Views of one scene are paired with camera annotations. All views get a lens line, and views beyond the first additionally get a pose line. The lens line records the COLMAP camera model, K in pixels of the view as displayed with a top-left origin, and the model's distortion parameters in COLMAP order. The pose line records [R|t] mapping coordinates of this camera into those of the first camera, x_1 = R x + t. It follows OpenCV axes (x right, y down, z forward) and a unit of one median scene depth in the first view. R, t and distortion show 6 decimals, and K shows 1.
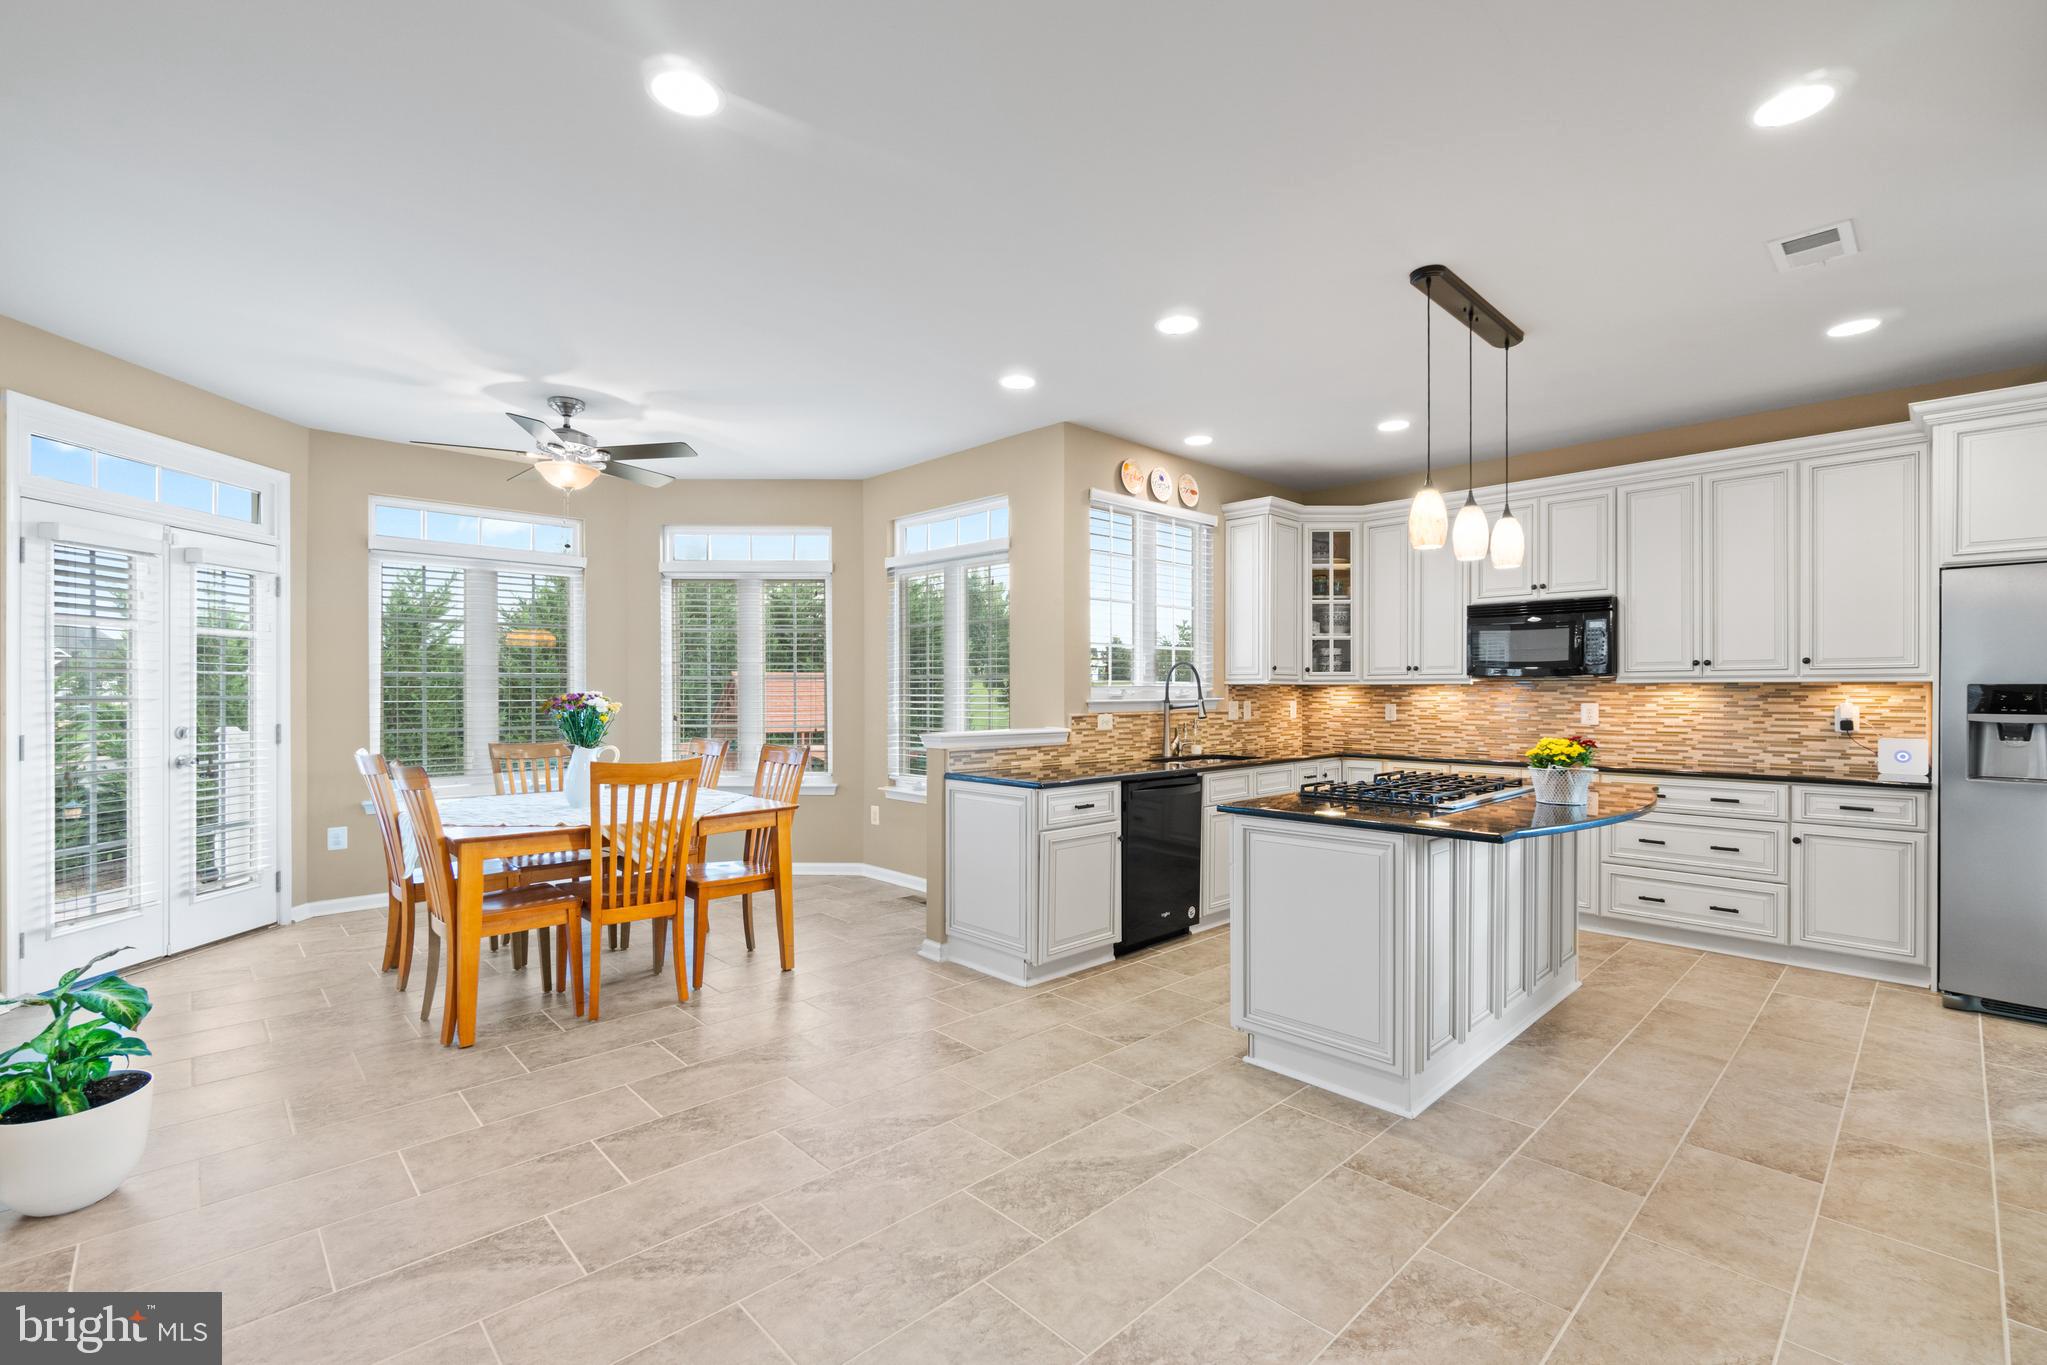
lens RADIAL K [[885.9, 0, 1022.9], [0, 885.9, 693.2], [0, 0, 1]] dist [-0.003261, -0.000993]
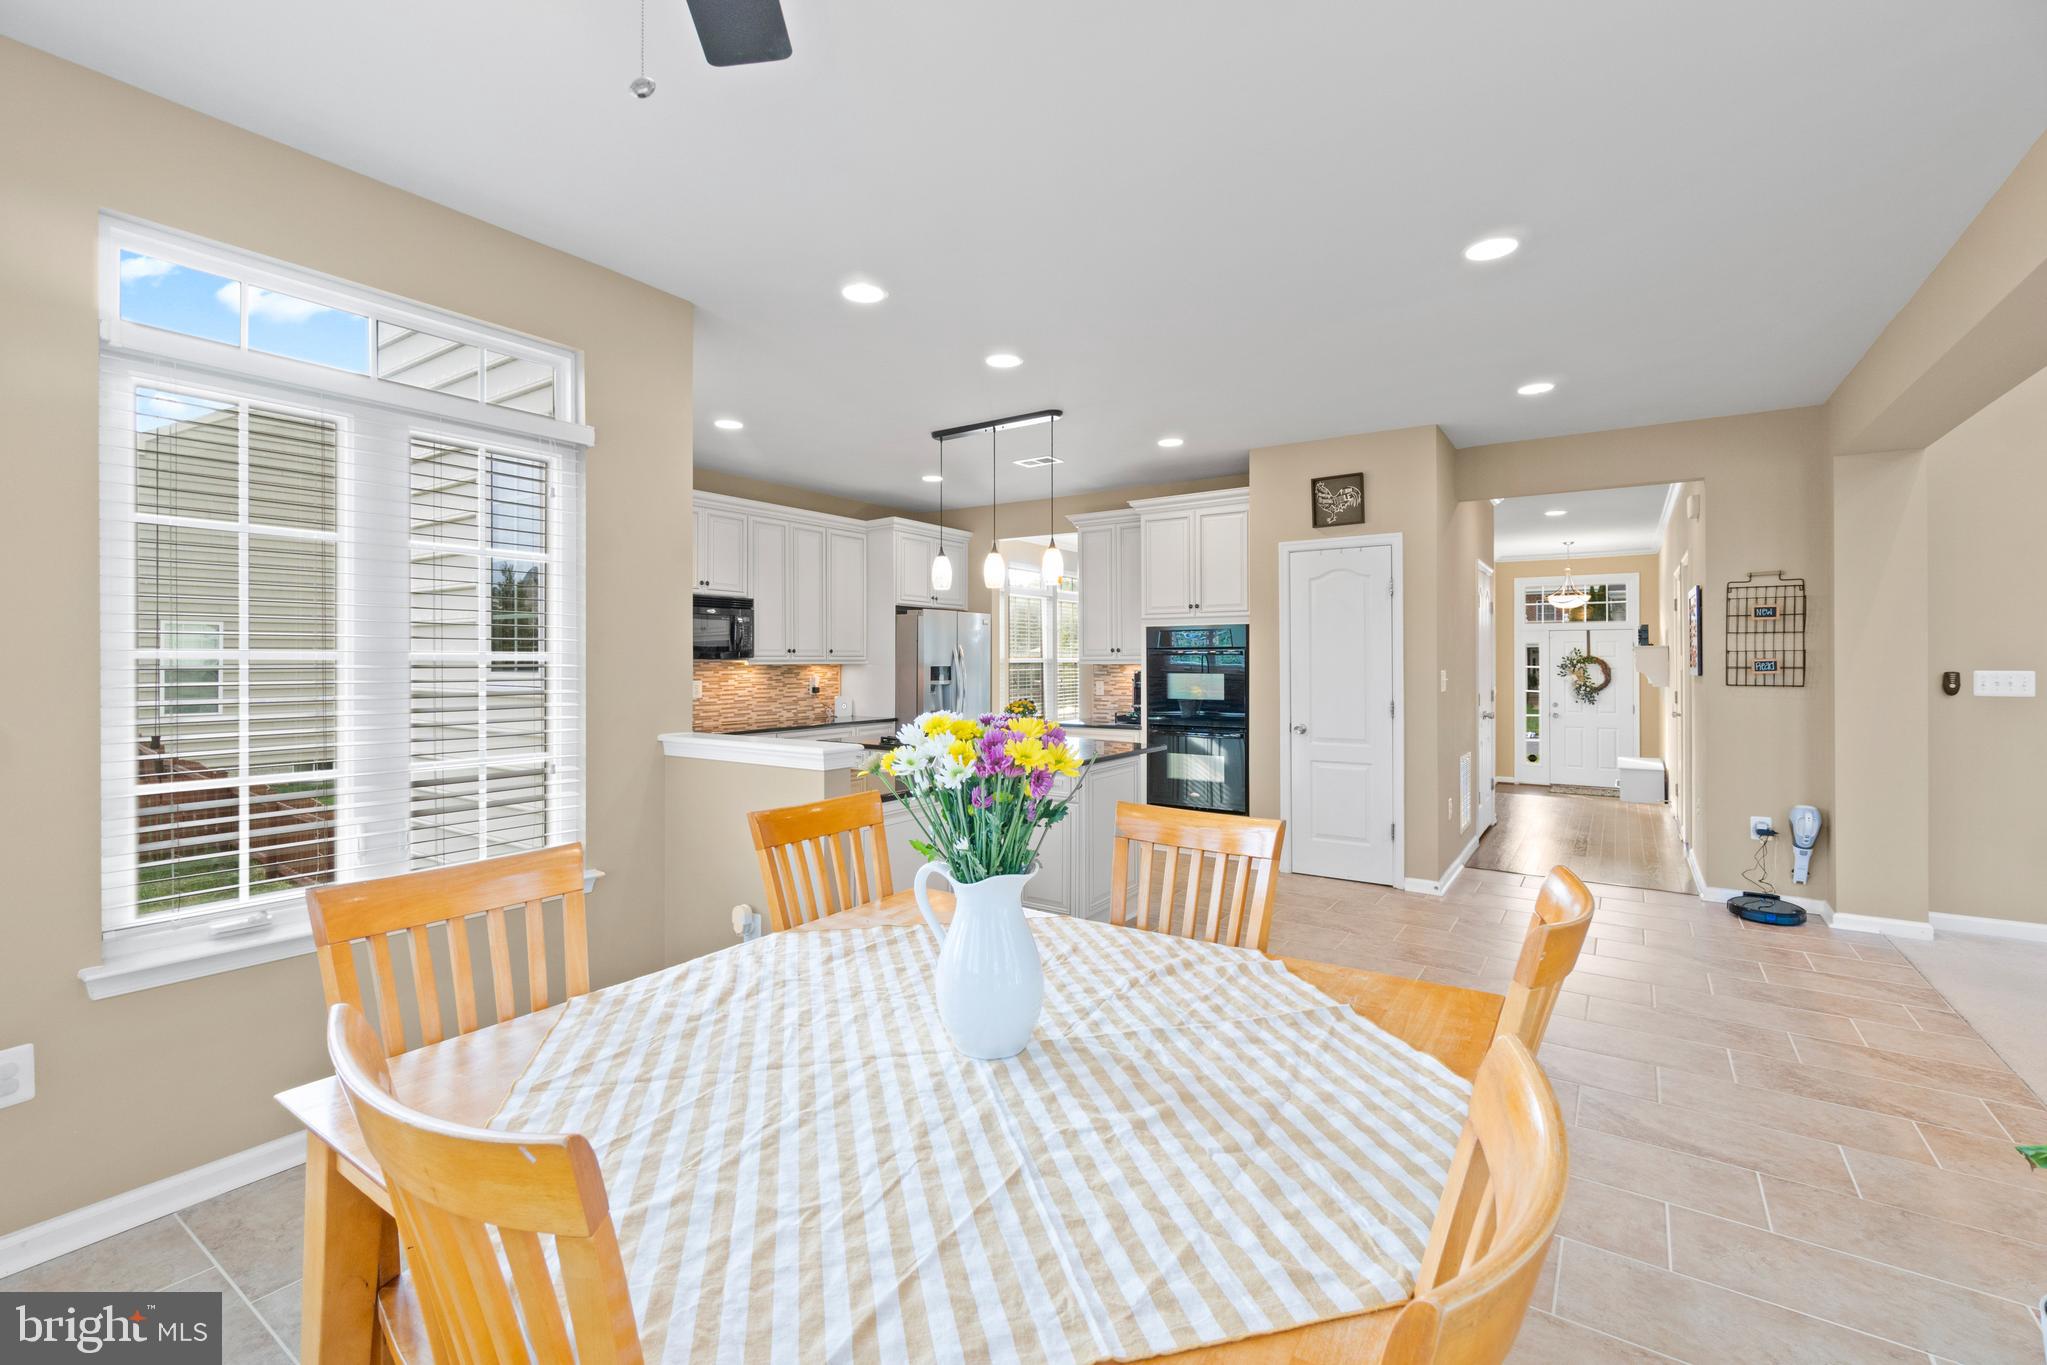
lens RADIAL K [[885.9, 0, 1006.0], [0, 885.9, 655.7], [0, 0, 1]] dist [-0.003261, -0.000993]
pose [[-0.192895, 0.003503, 0.981213, -0.706394], [0.002909, 0.999991, -0.002998, -0.020099], [-0.981215, 0.002276, -0.192904, 0.896875]]
